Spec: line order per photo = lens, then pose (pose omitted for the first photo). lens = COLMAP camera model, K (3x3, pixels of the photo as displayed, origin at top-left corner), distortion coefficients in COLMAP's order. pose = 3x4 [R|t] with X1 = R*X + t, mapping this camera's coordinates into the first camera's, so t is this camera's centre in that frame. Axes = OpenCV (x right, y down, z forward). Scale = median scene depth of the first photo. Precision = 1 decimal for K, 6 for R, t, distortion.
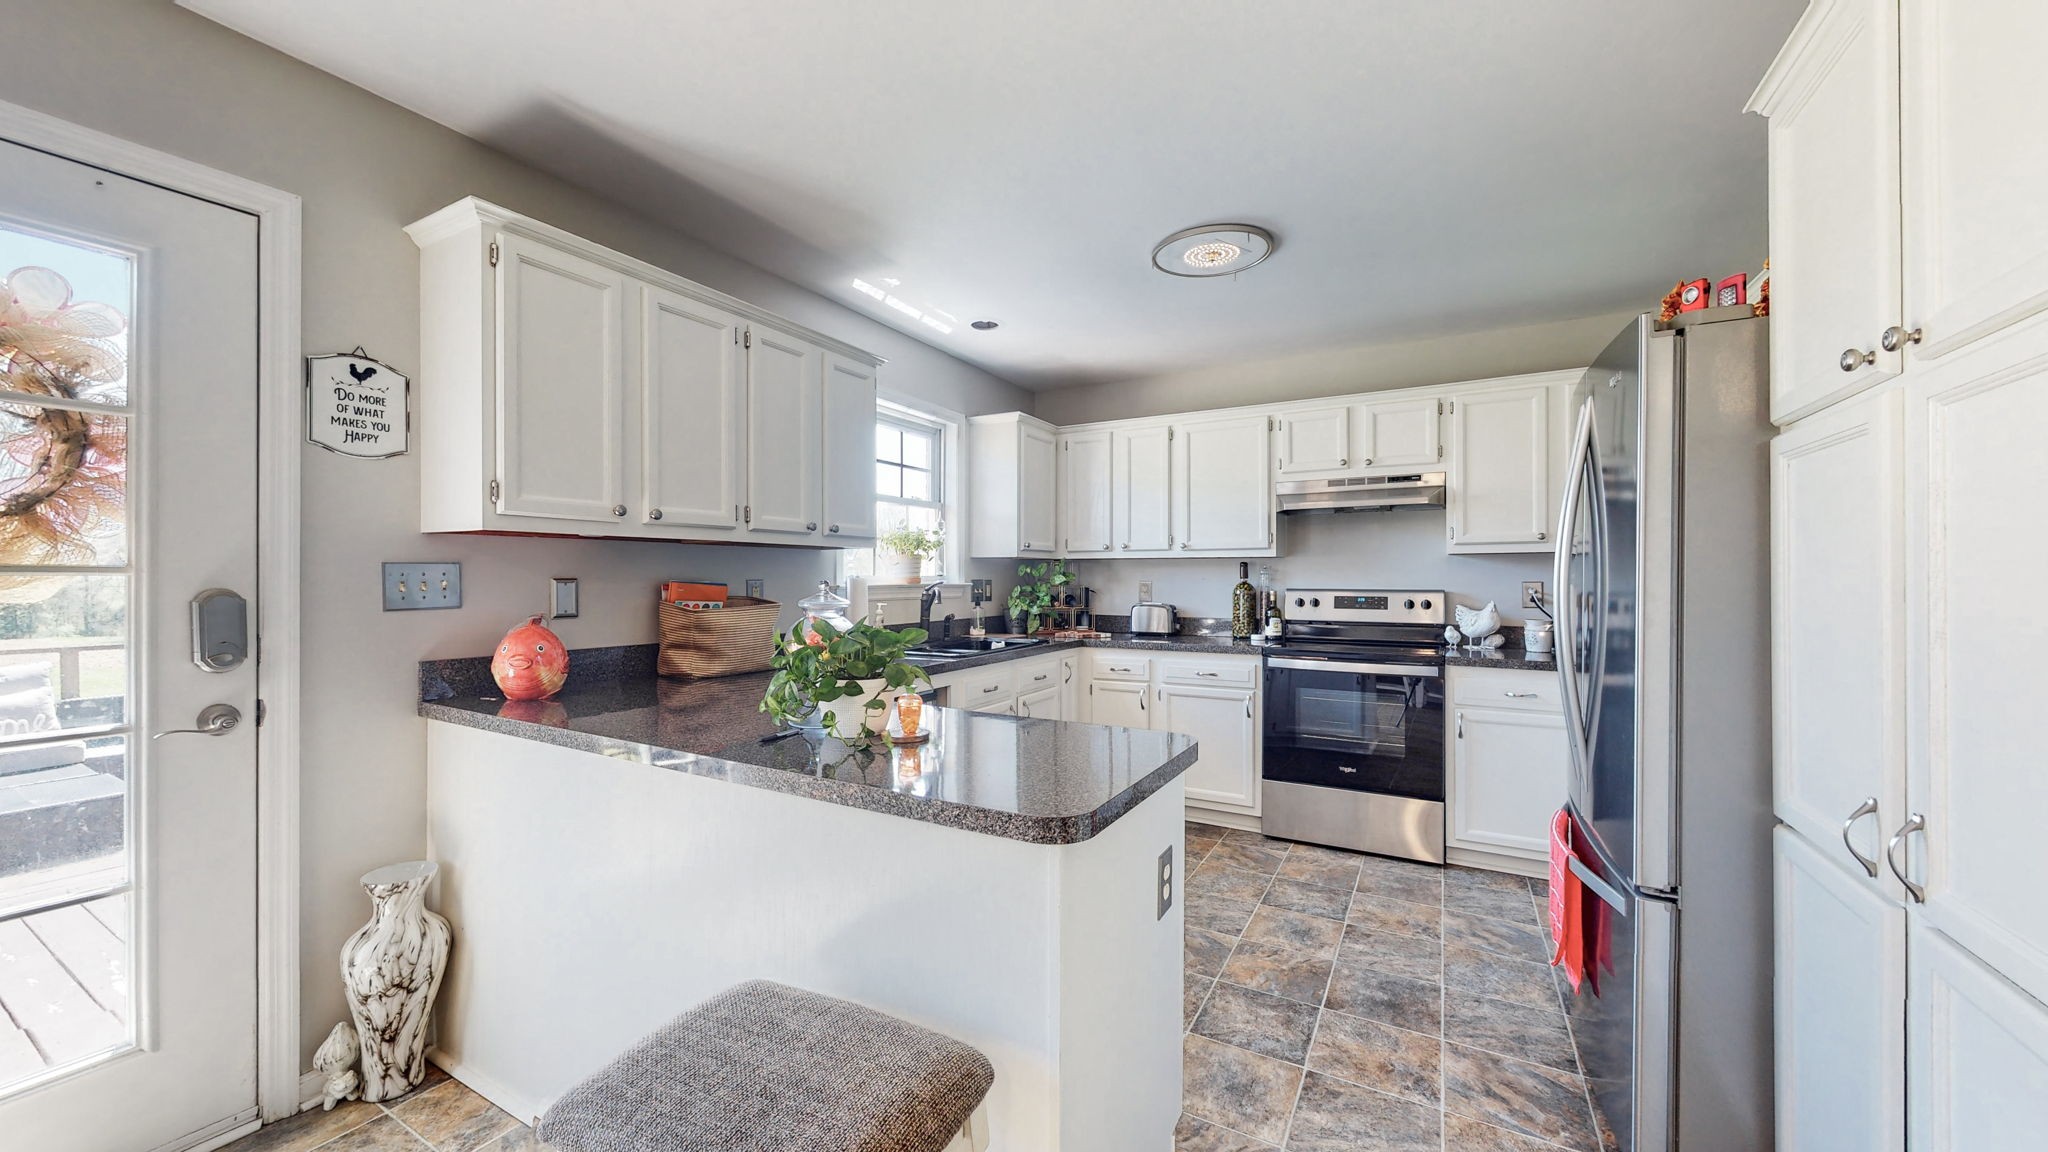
lens RADIAL K [[751.9, 0, 1024.0], [0, 751.9, 576.0], [0, 0, 1]] dist [0.000026, 0.000016]
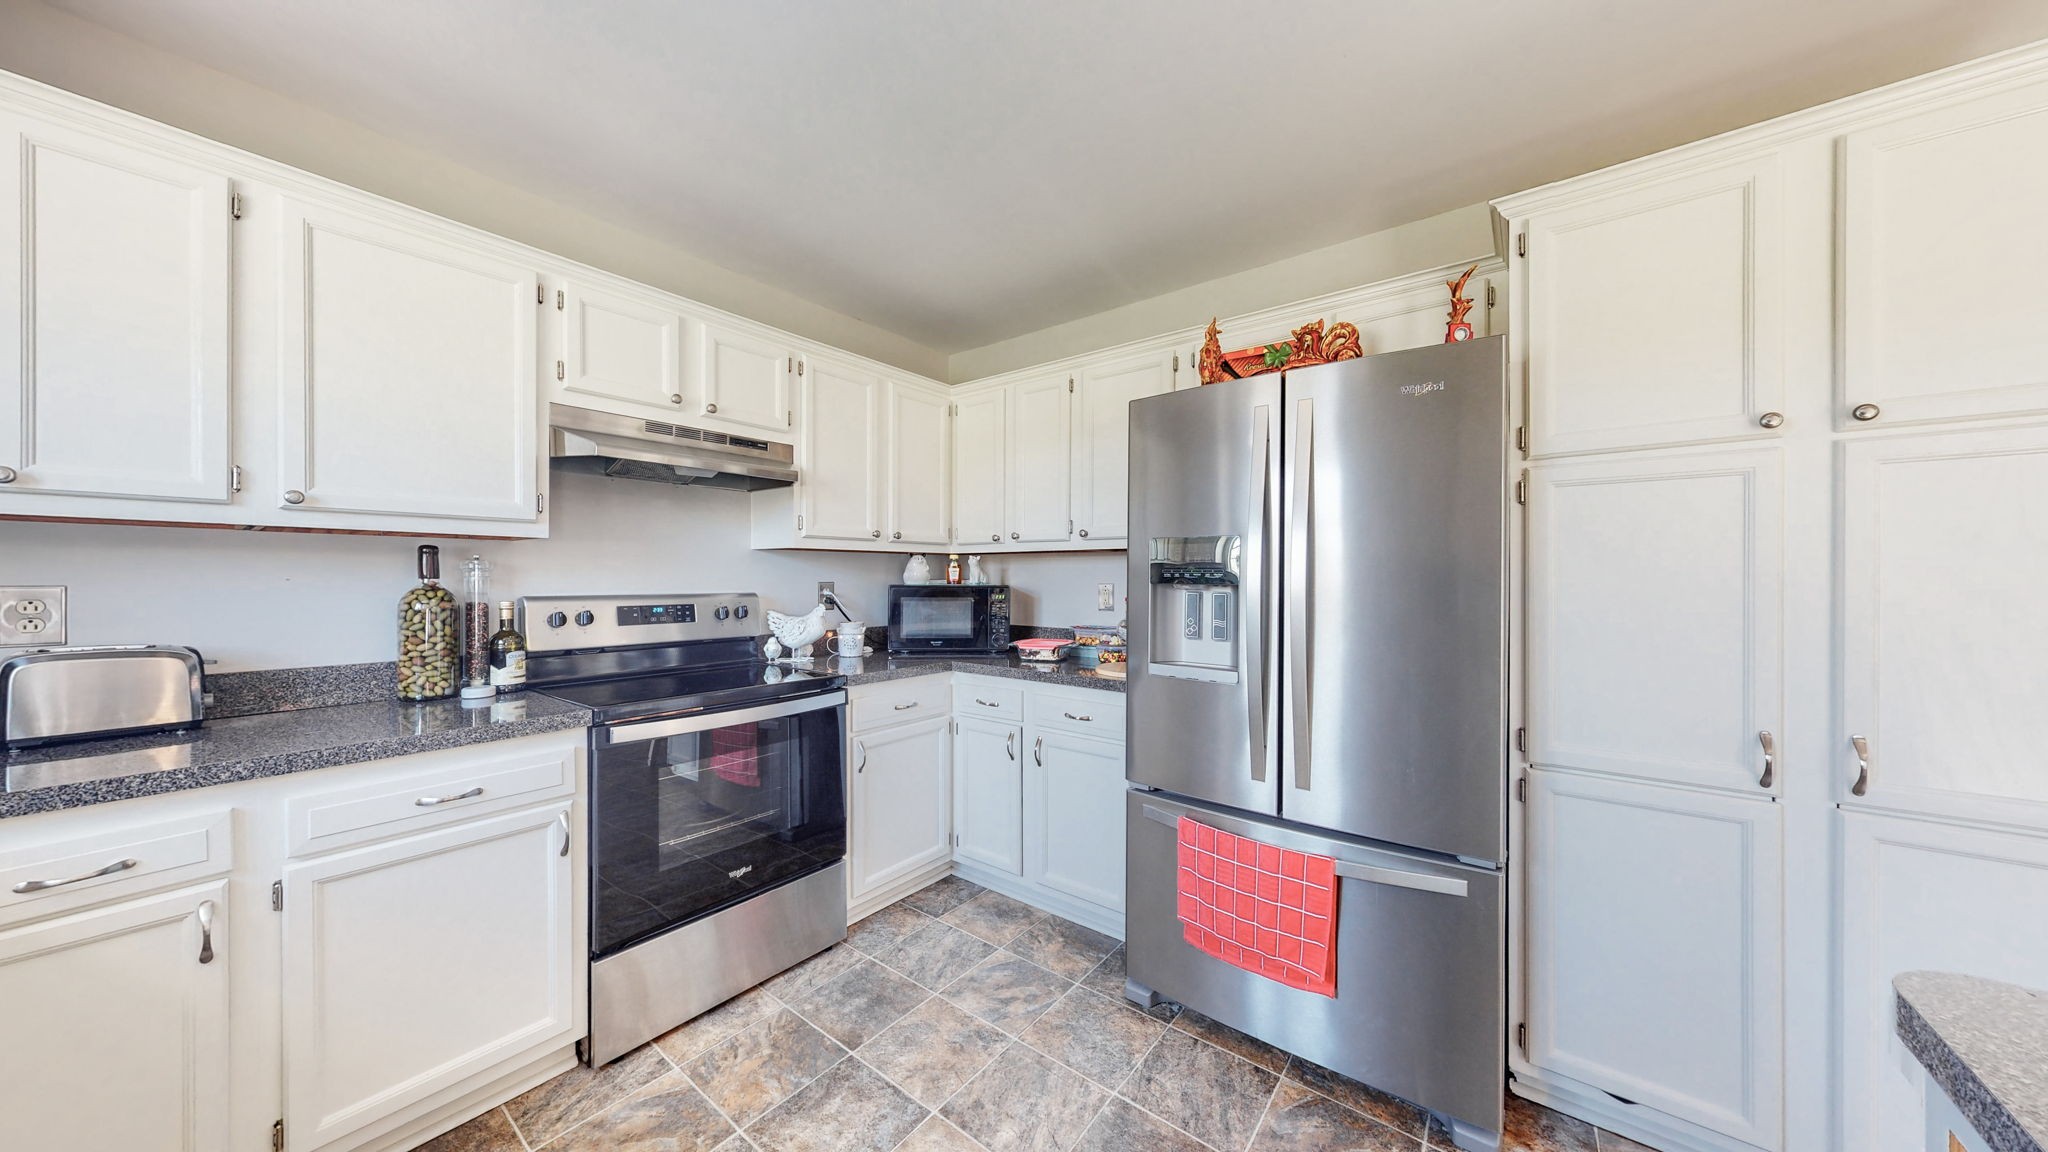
lens RADIAL K [[648.2, 0, 1024.0], [0, 648.2, 576.0], [0, 0, 1]] dist [-0.000394, -0.000006]
pose [[0.141496, 0.001707, 0.989937, -0.085570], [-0.007715, 0.999970, -0.000622, -0.001106], [-0.989909, -0.007550, 0.141505, 0.627957]]
